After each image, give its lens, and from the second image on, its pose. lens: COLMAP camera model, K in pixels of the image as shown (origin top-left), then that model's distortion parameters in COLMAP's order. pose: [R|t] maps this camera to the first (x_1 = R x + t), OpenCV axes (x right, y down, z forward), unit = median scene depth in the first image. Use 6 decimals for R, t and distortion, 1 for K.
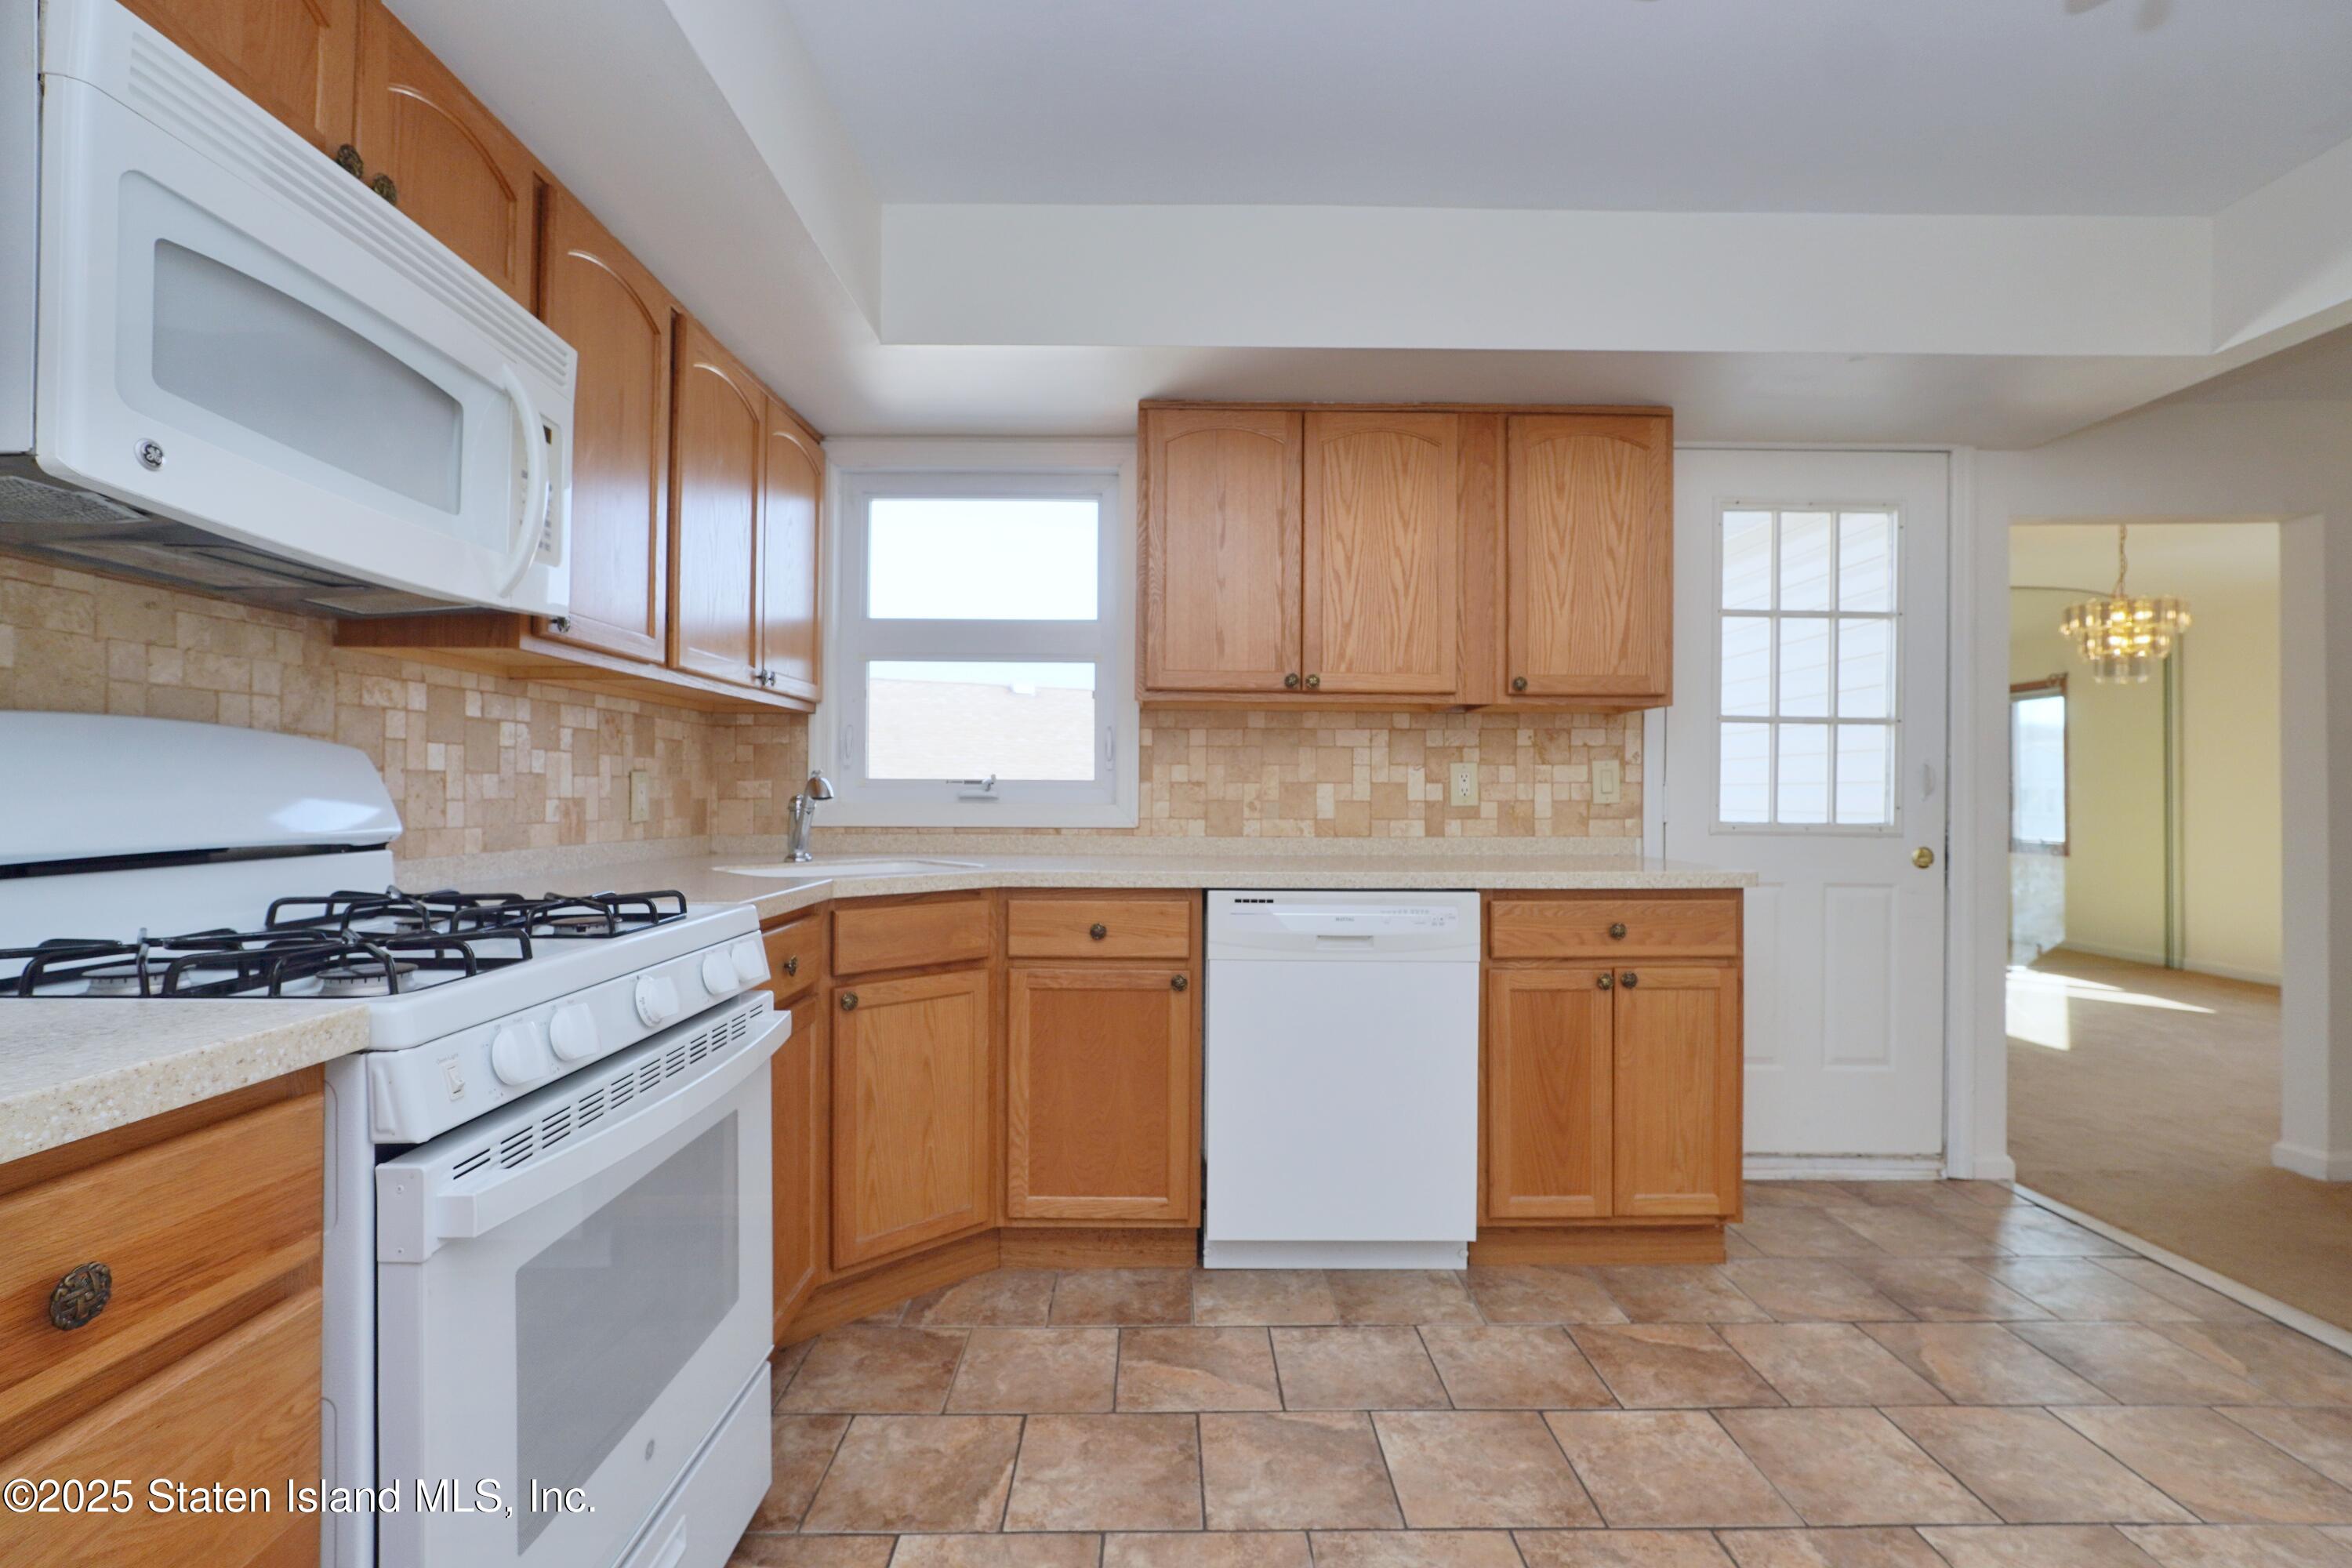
lens RADIAL K [[1084.5, 0, 1176.0], [0, 1084.5, 784.0], [0, 0, 1]] dist [-0.021814, 0.017118]
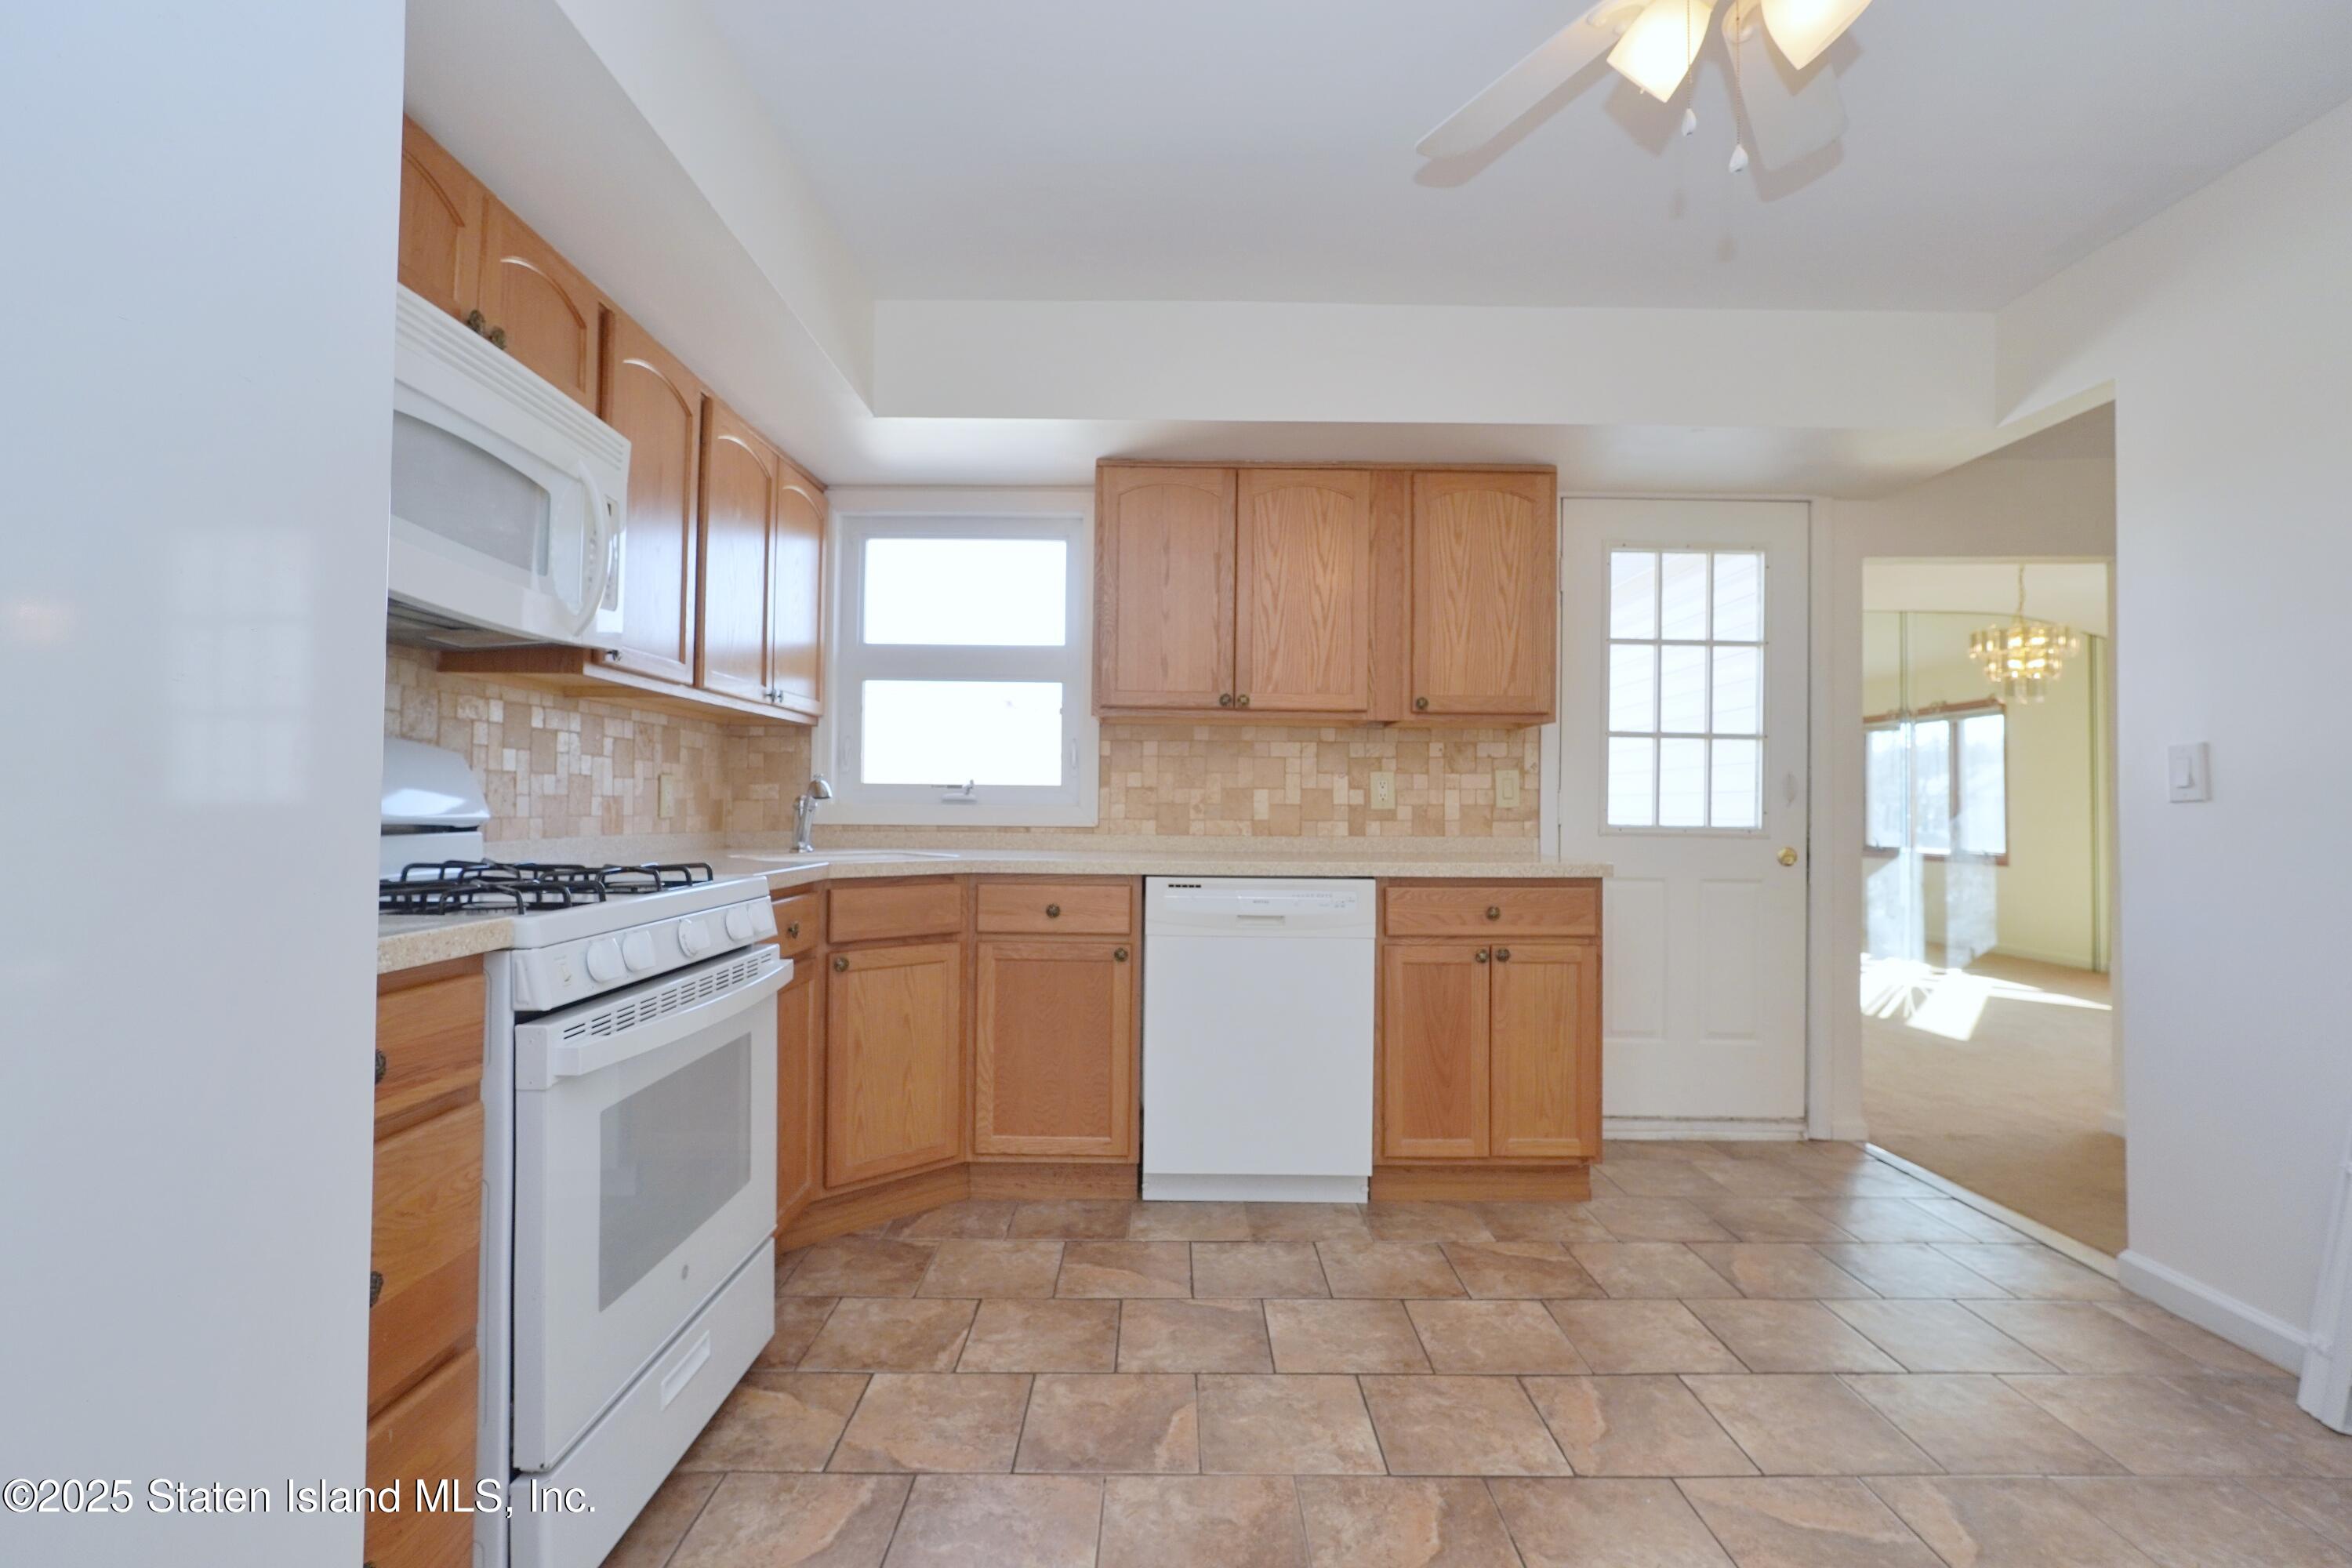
lens RADIAL K [[1084.5, 0, 1176.0], [0, 1084.5, 784.0], [0, 0, 1]] dist [-0.021814, 0.017118]
pose [[0.999970, 0.004786, -0.006132, 0.071171], [-0.004862, 0.999911, -0.012451, 0.011675], [0.006072, 0.012480, 0.999904, -0.190871]]
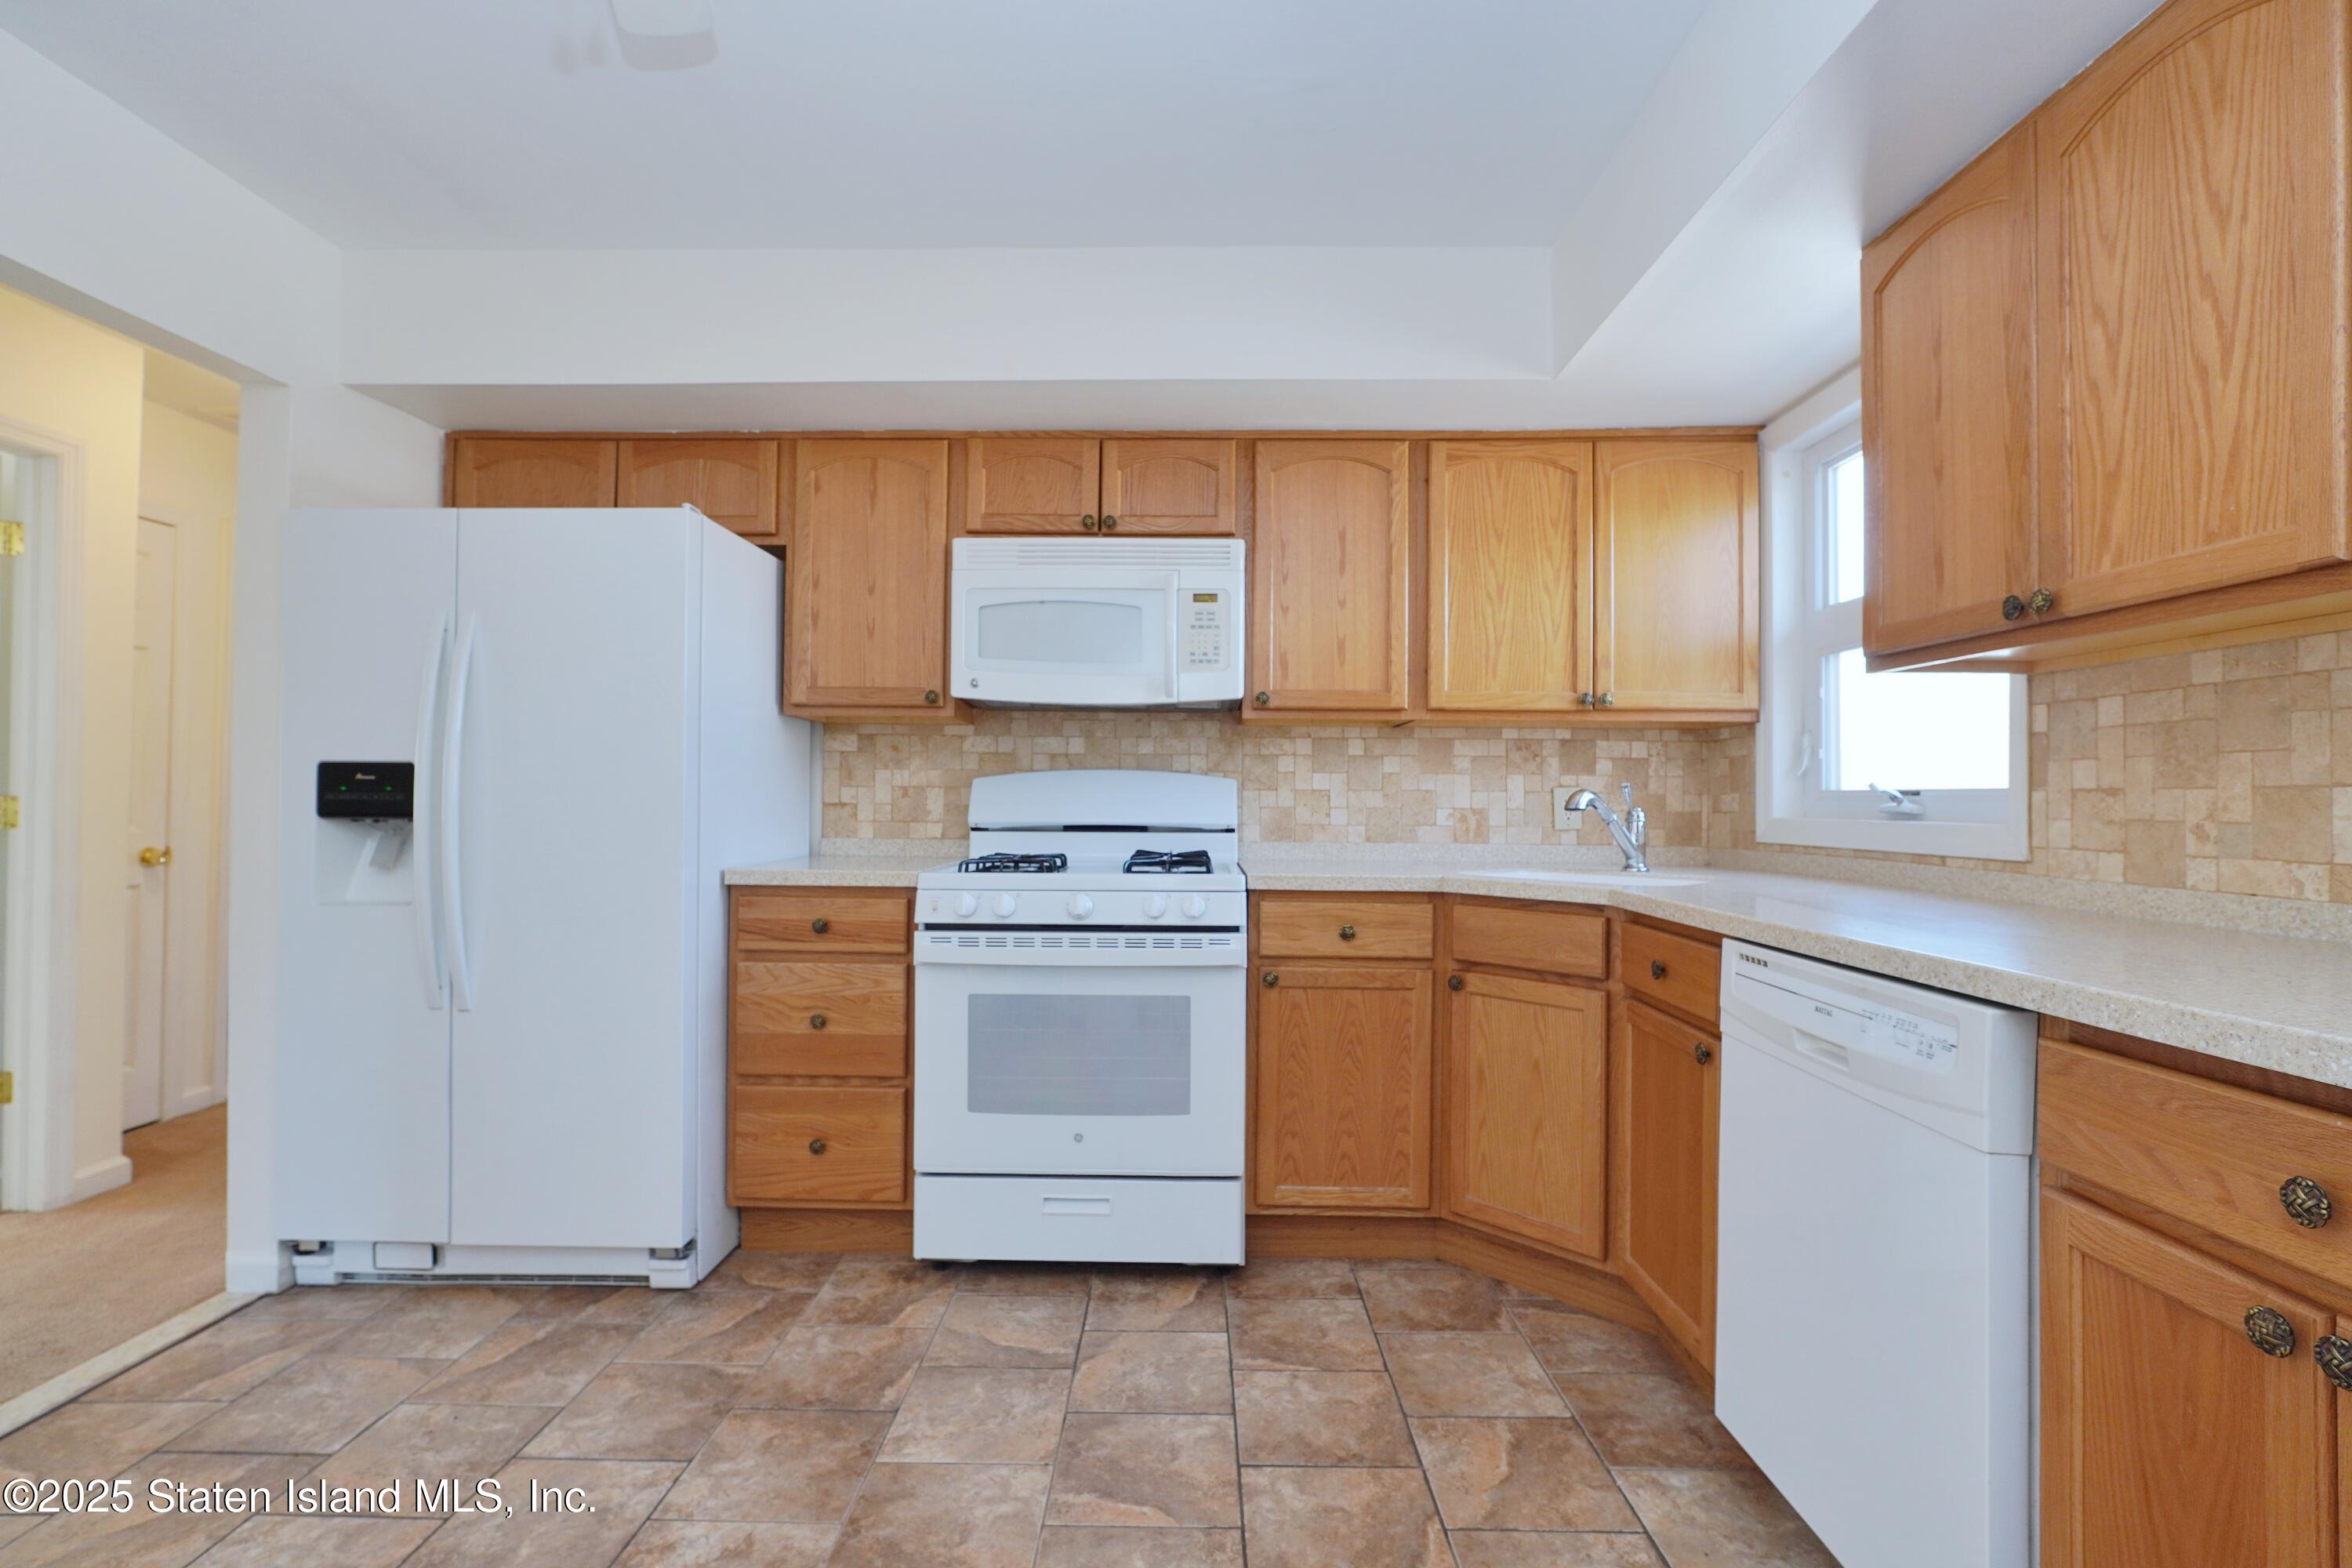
lens RADIAL K [[1084.5, 0, 1176.0], [0, 1084.5, 784.0], [0, 0, 1]] dist [-0.021814, 0.017118]
pose [[-0.035531, -0.020286, -0.999163, 0.800077], [-0.000057, 0.999794, -0.020297, 0.009912], [0.999369, -0.000664, -0.035524, 0.678419]]
